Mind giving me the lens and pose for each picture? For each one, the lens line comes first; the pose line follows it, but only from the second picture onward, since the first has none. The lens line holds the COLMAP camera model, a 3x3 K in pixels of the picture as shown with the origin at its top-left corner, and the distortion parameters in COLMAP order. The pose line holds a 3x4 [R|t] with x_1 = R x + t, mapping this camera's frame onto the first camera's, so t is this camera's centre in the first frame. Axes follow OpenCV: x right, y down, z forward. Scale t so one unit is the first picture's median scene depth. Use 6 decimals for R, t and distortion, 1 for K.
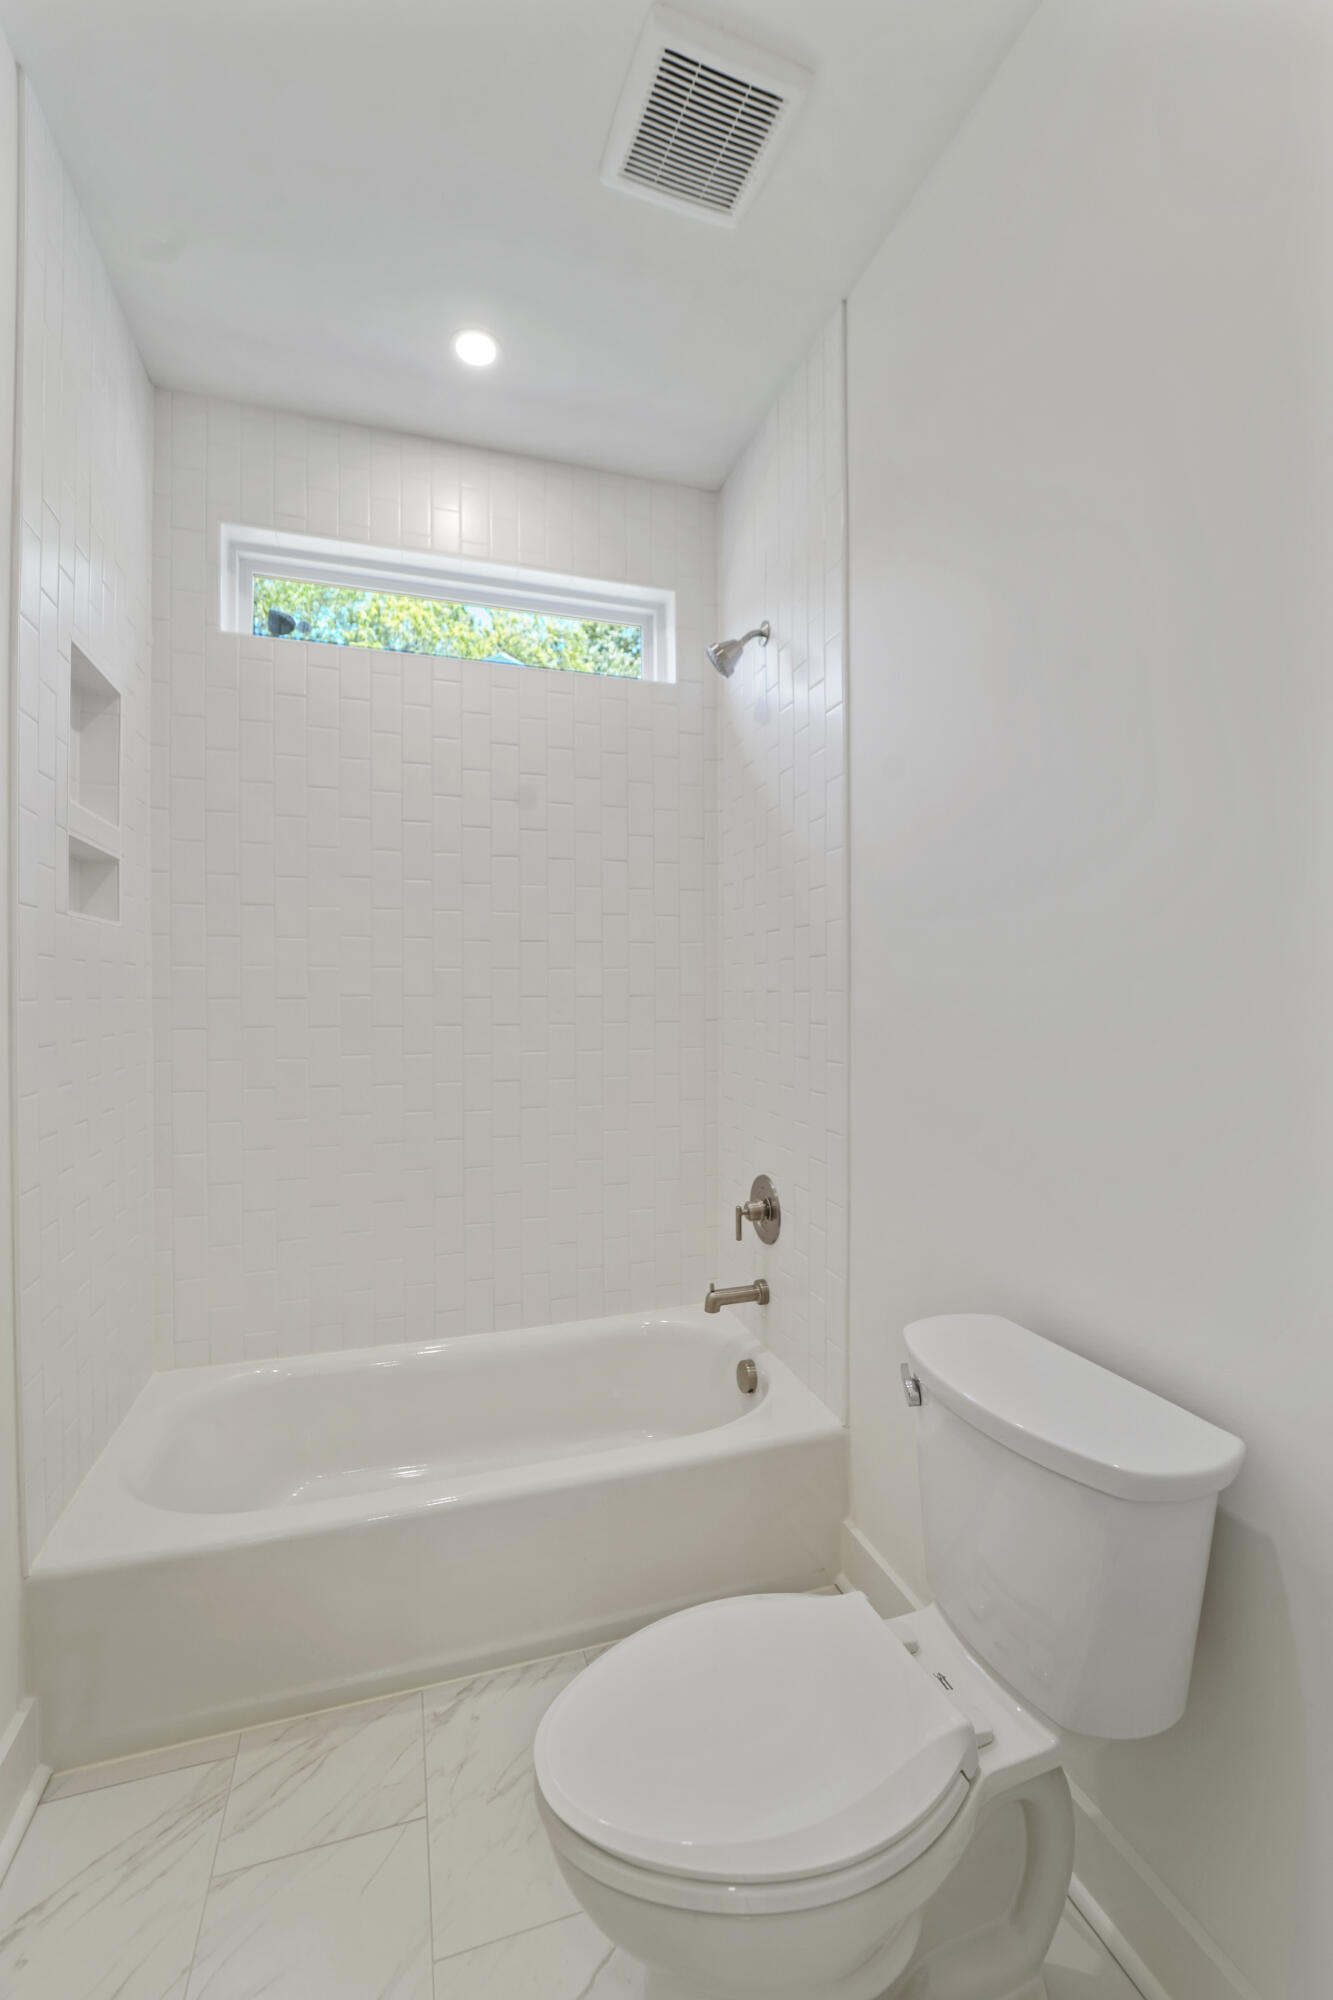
lens RADIAL K [[818.9, 0, 665.8], [0, 818.9, 990.3], [0, 0, 1]] dist [-0.020726, -0.000161]
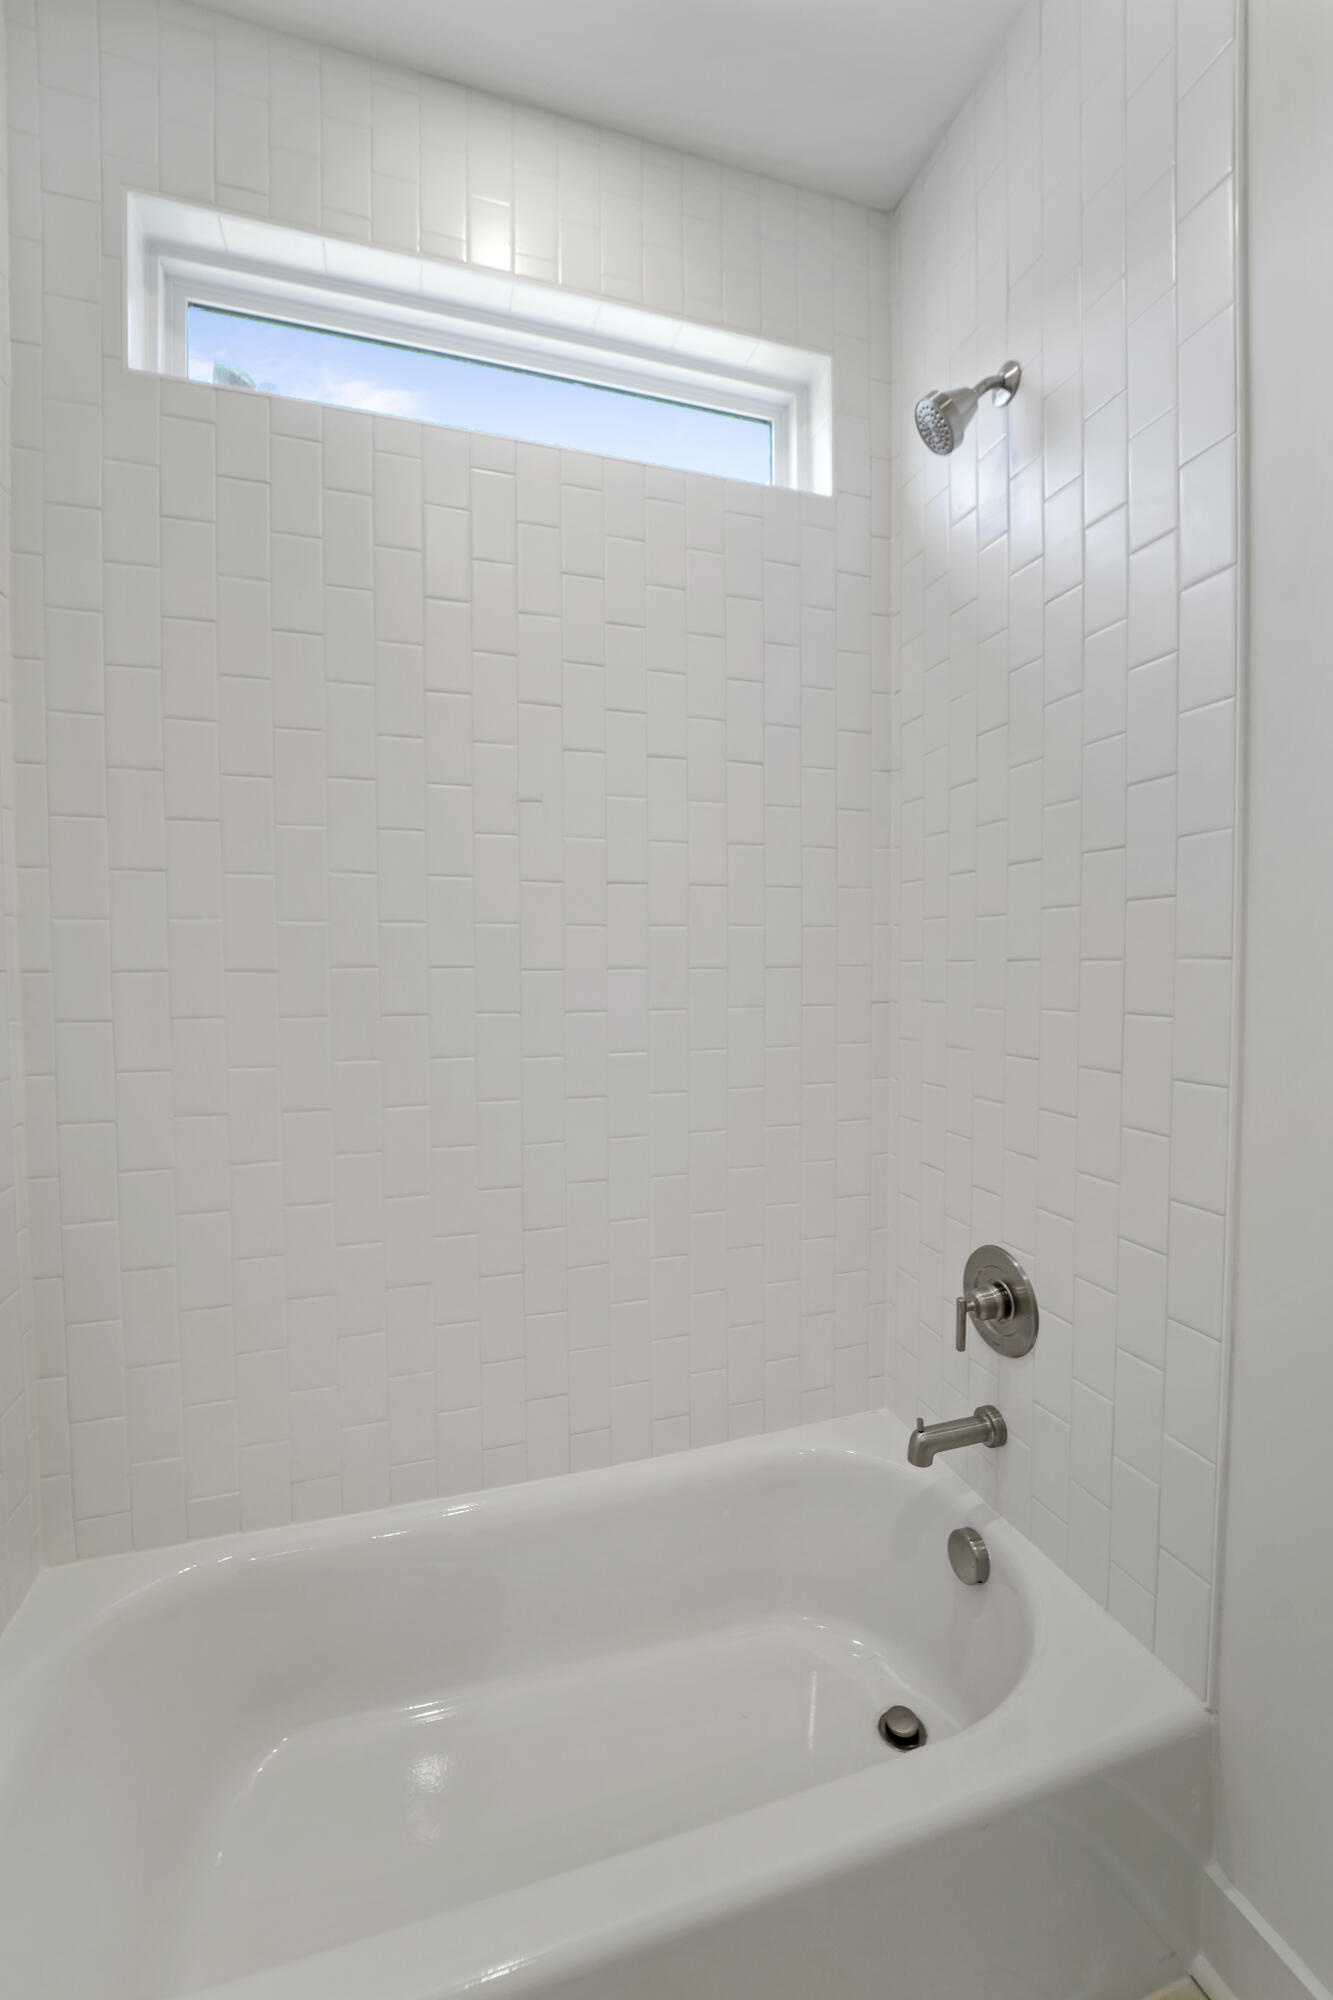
lens RADIAL K [[818.9, 0, 664.4], [0, 818.9, 984.7], [0, 0, 1]] dist [-0.020726, -0.000161]
pose [[0.999980, -0.000654, -0.006340, -0.136856], [0.000836, 0.999585, 0.028785, 0.002712], [0.006319, -0.028790, 0.999566, 0.371807]]
